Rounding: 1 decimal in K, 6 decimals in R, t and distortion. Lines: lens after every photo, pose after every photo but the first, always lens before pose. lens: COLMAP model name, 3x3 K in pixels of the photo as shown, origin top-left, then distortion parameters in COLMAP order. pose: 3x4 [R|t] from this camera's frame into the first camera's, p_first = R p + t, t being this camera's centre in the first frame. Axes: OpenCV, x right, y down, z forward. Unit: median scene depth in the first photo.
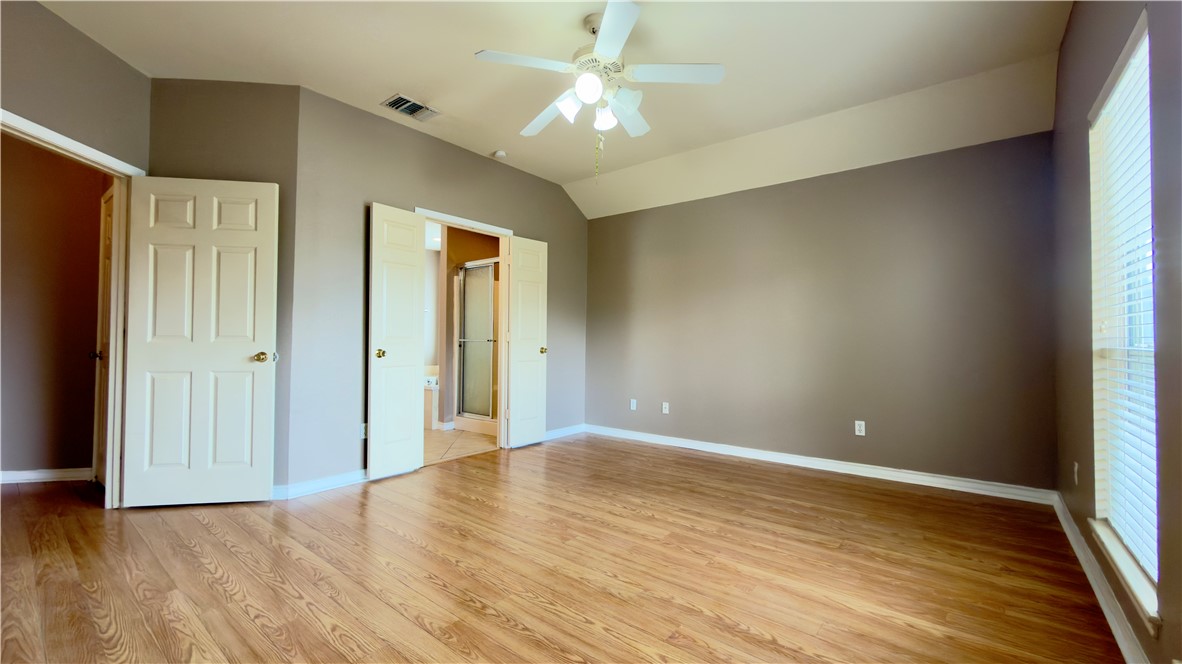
lens RADIAL K [[469.6, 0, 591.0], [0, 469.6, 332.0], [0, 0, 1]] dist [0.000462, -0.000101]
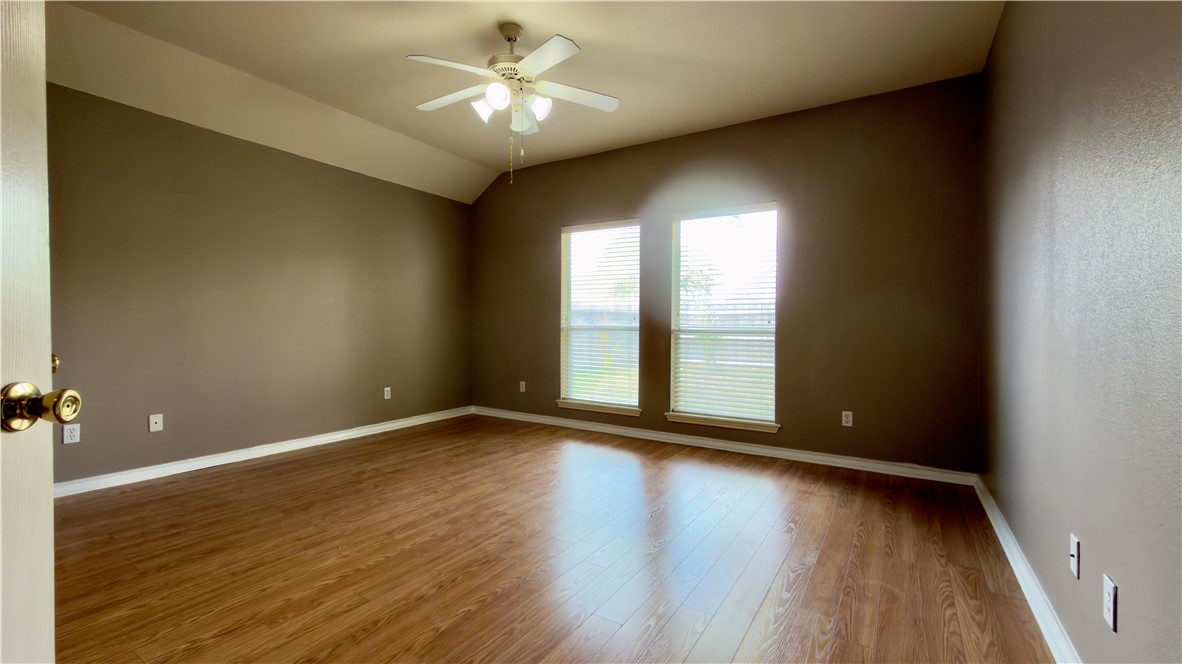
lens RADIAL K [[469.6, 0, 591.0], [0, 469.6, 332.0], [0, 0, 1]] dist [0.000462, -0.000101]
pose [[-0.076067, -0.025486, 0.996777, -0.860064], [-0.028560, 0.999319, 0.023371, -0.000410], [-0.996694, -0.026690, -0.076743, 0.689842]]
